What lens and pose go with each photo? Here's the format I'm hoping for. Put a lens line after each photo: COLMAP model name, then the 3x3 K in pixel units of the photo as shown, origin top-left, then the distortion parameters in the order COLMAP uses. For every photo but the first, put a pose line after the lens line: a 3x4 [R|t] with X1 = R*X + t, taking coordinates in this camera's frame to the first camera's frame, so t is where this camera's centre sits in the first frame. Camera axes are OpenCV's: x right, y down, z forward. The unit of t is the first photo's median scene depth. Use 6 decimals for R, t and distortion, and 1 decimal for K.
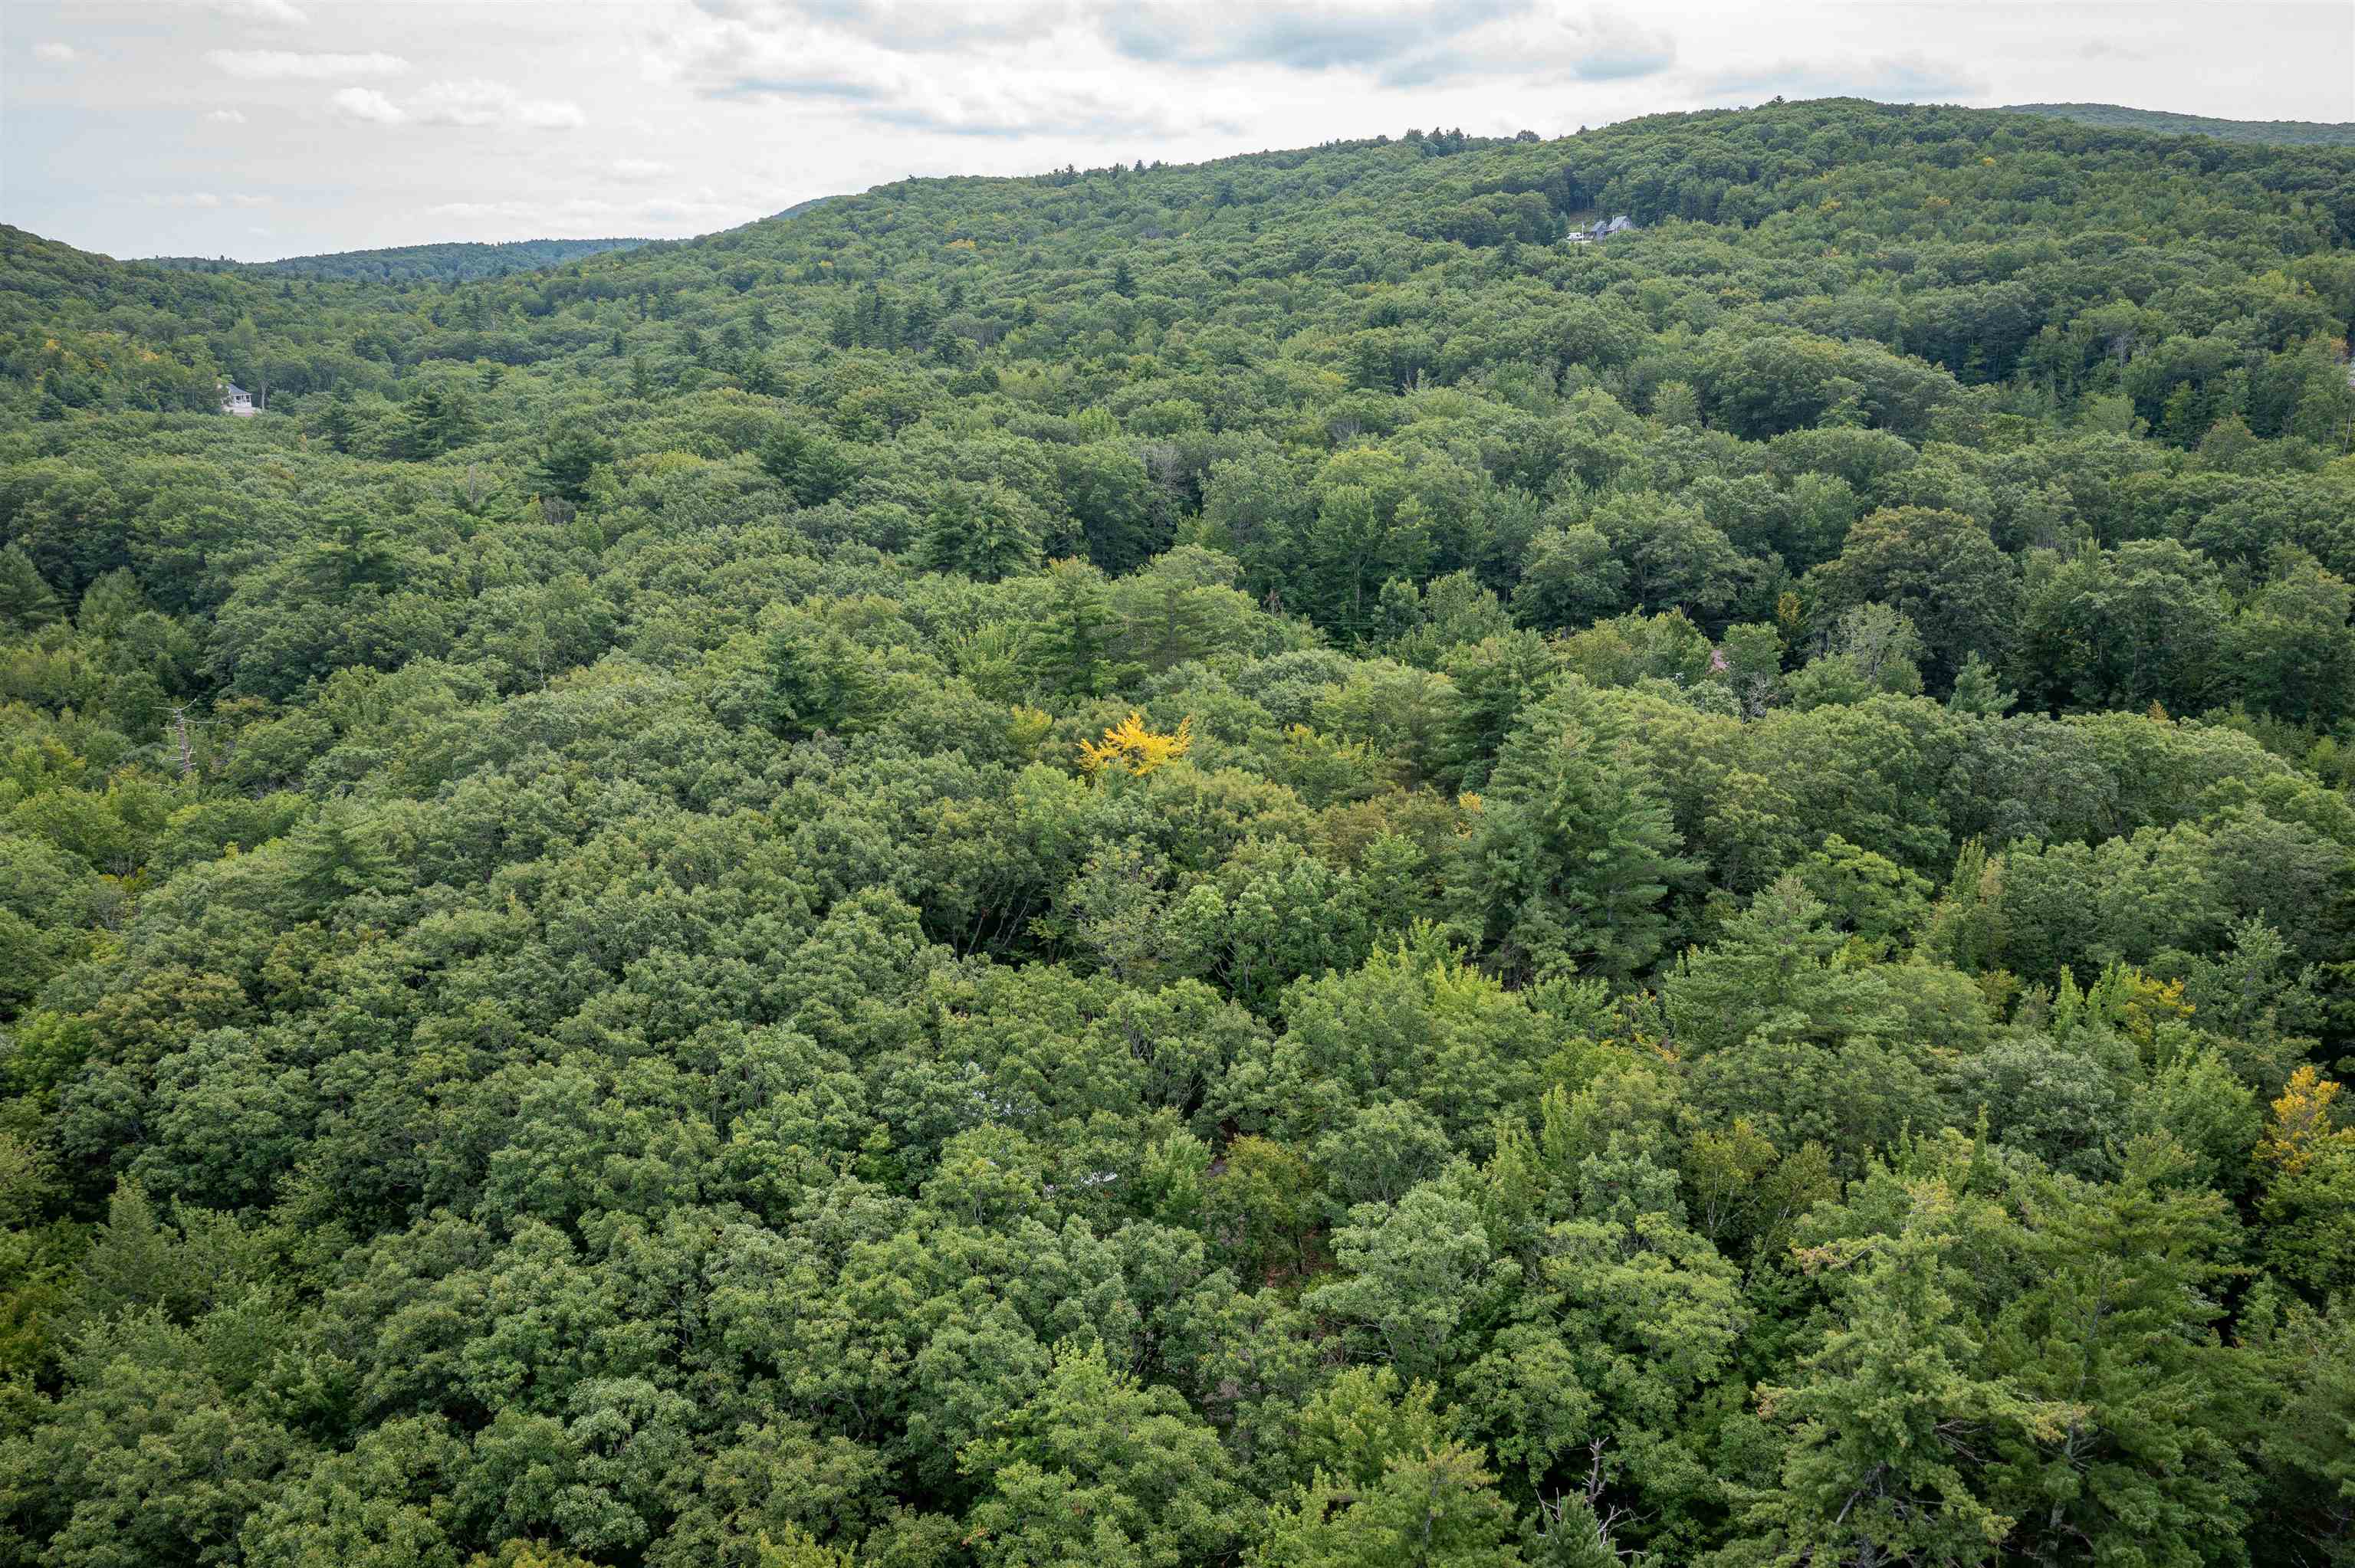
lens RADIAL K [[1877.6, 0, 1177.5], [0, 1877.6, 784.0], [0, 0, 1]] dist [-0.004836, 0.010448]
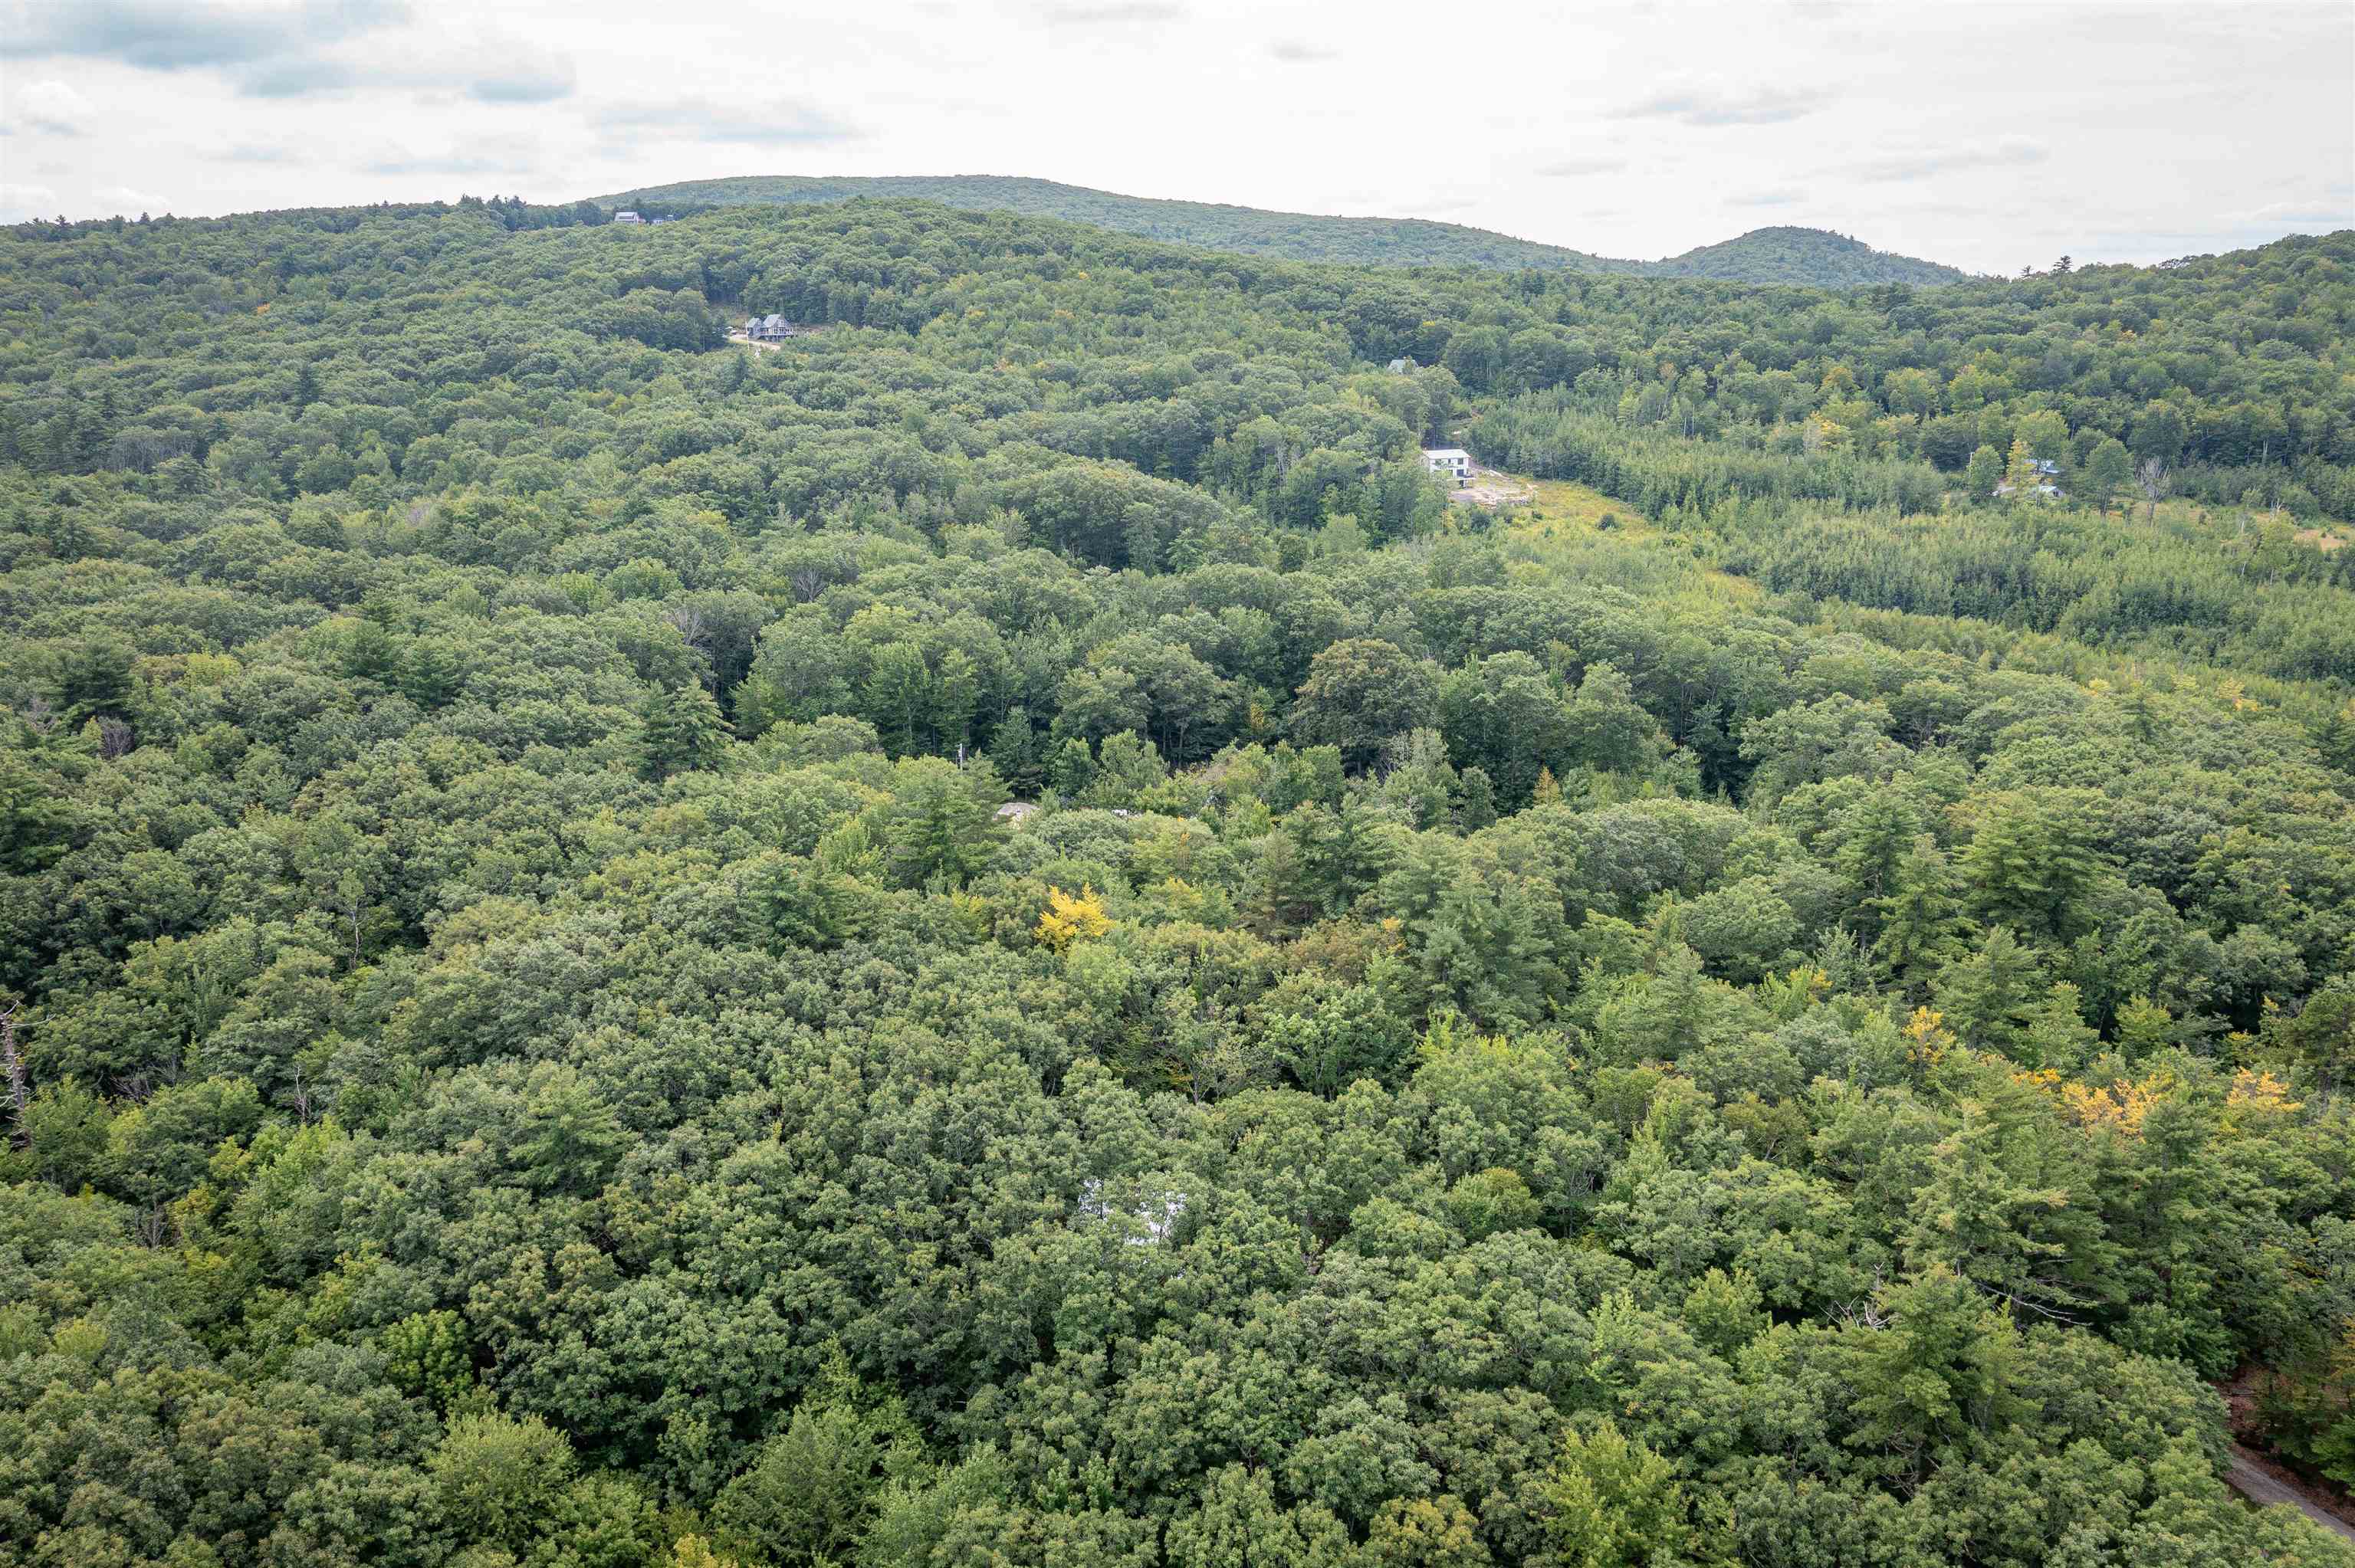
lens RADIAL K [[1860.8, 0, 1172.5], [0, 1860.8, 782.7], [0, 0, 1]] dist [-0.001850, 0.008325]
pose [[0.862016, -0.115298, 0.493594, -0.378922], [0.121672, 0.992382, 0.019321, -0.081094], [-0.492061, 0.043402, 0.869478, -0.104017]]
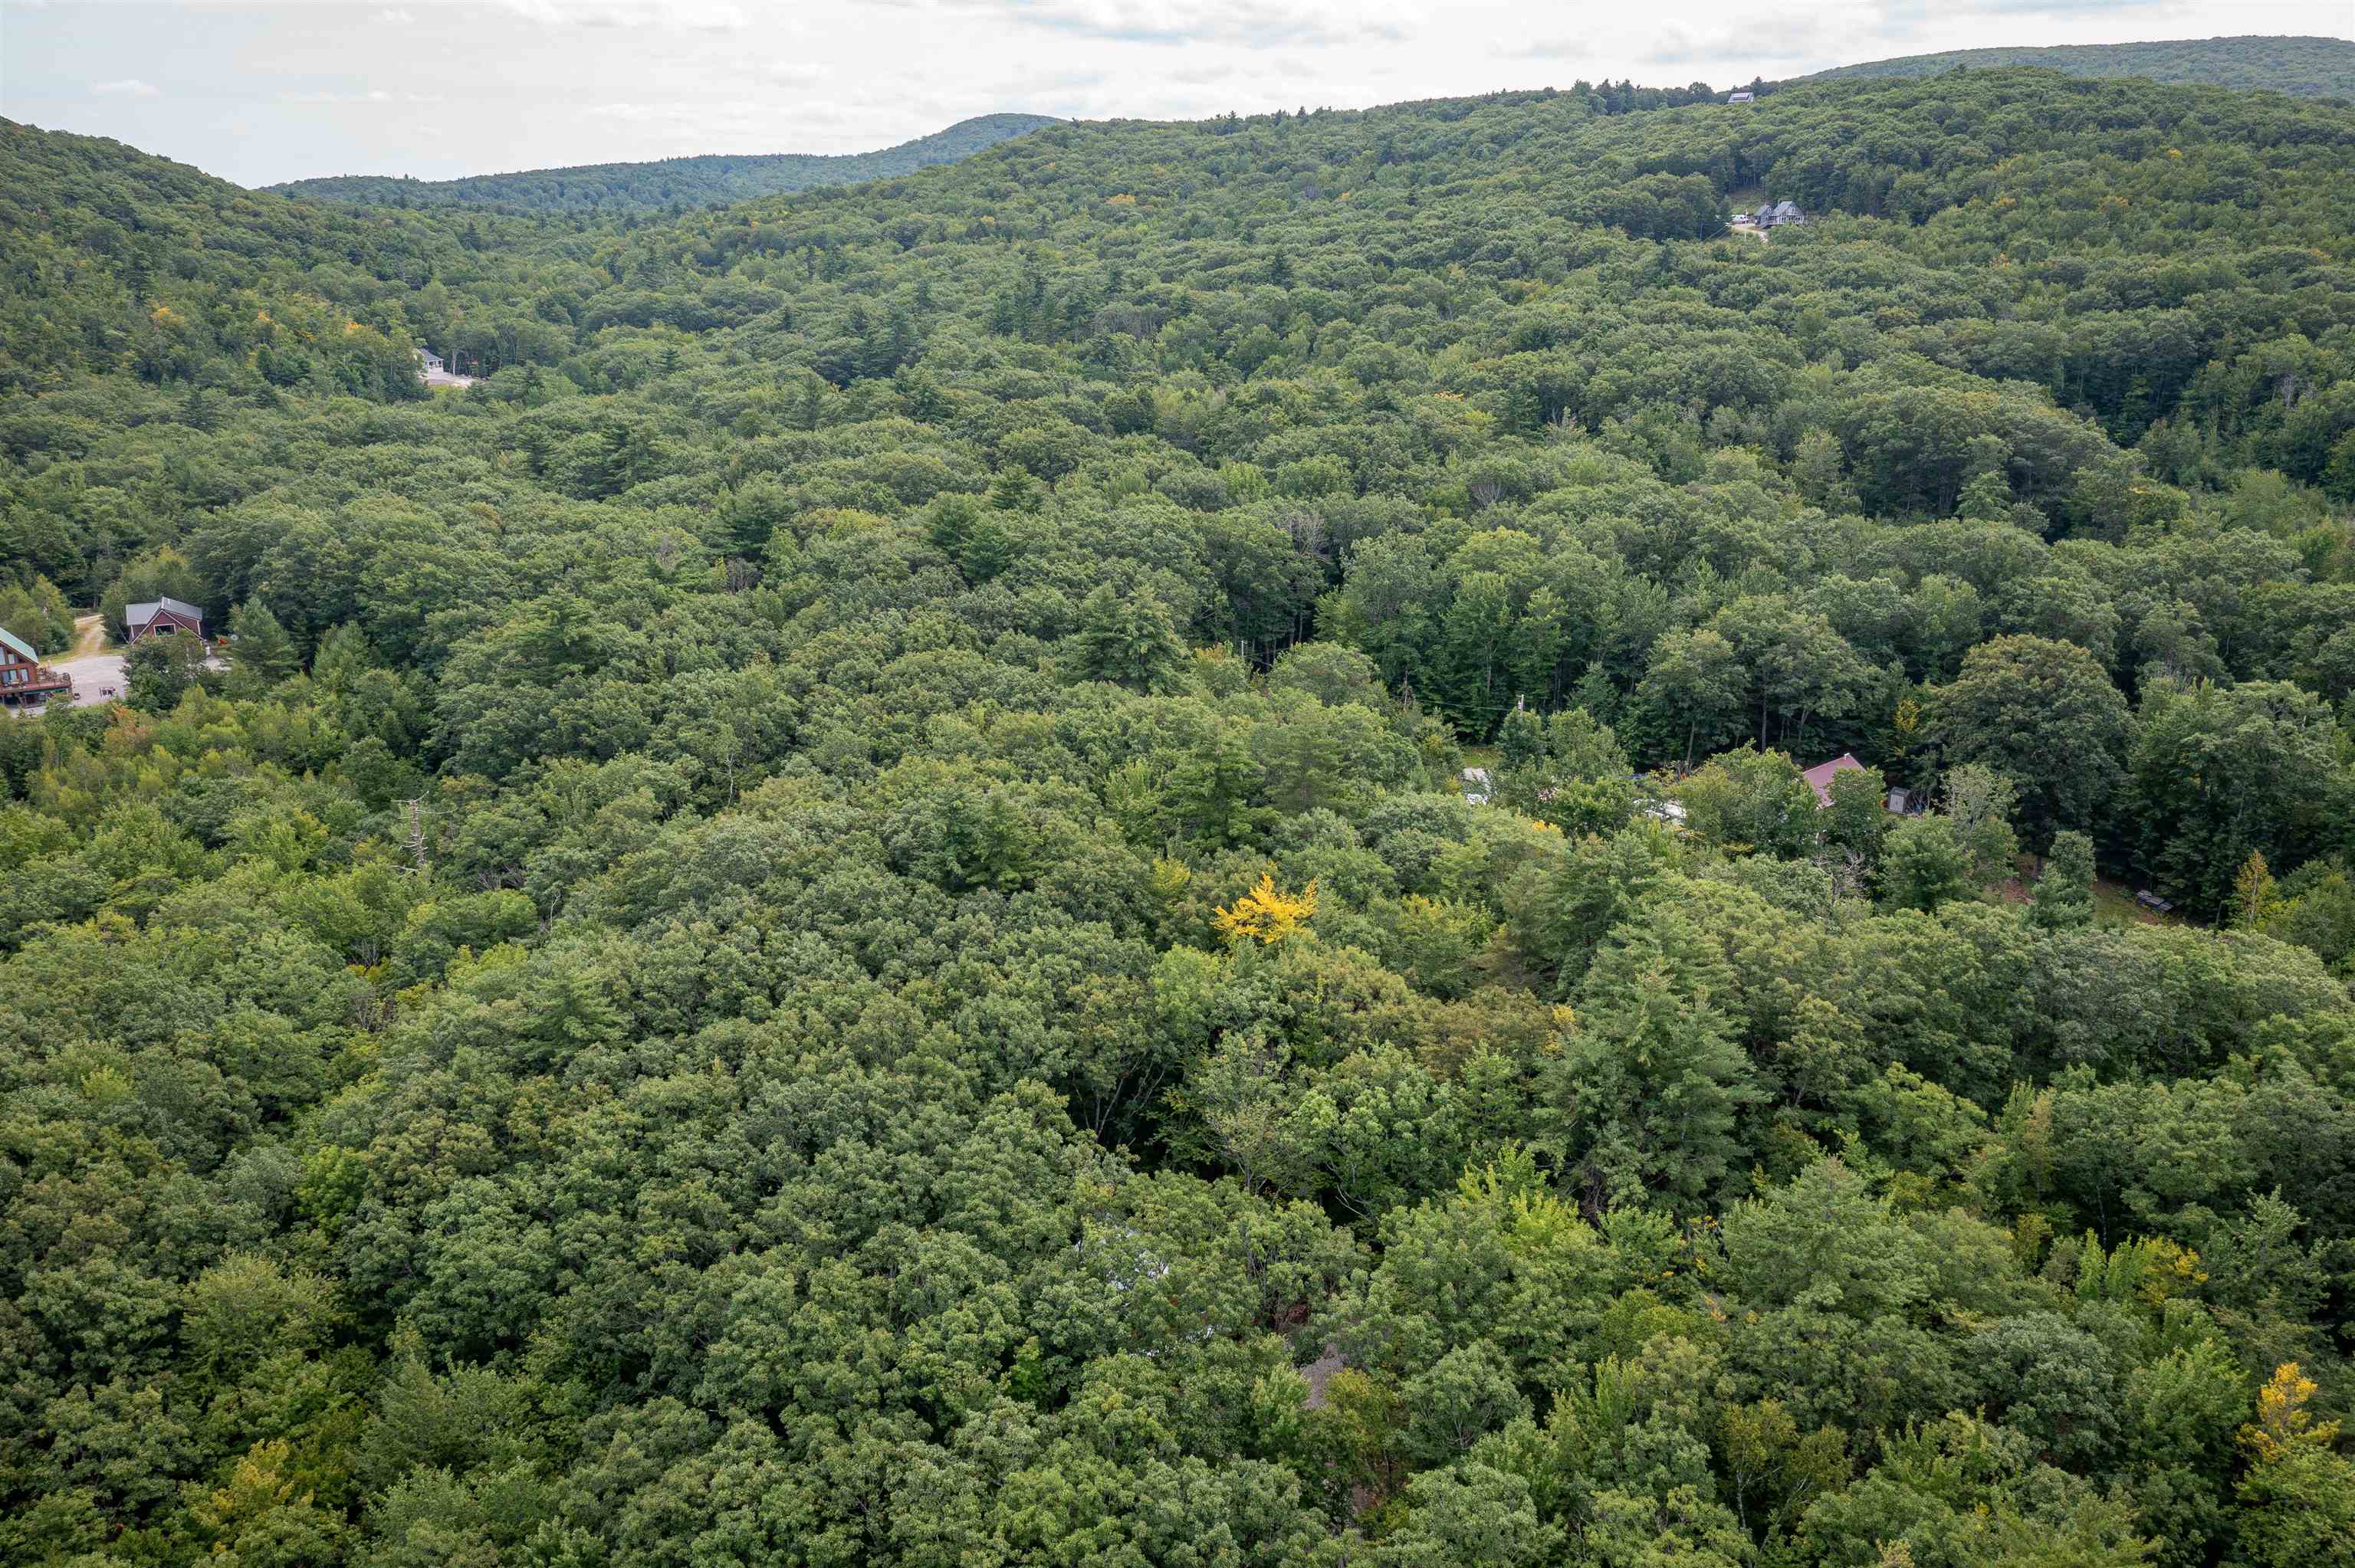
lens RADIAL K [[1877.6, 0, 1177.5], [0, 1877.6, 784.0], [0, 0, 1]] dist [-0.004836, 0.010448]
pose [[0.996590, 0.035825, -0.074324, 0.003433], [-0.032508, 0.998441, 0.045370, -0.091704], [0.075834, -0.042799, 0.996202, -0.062973]]
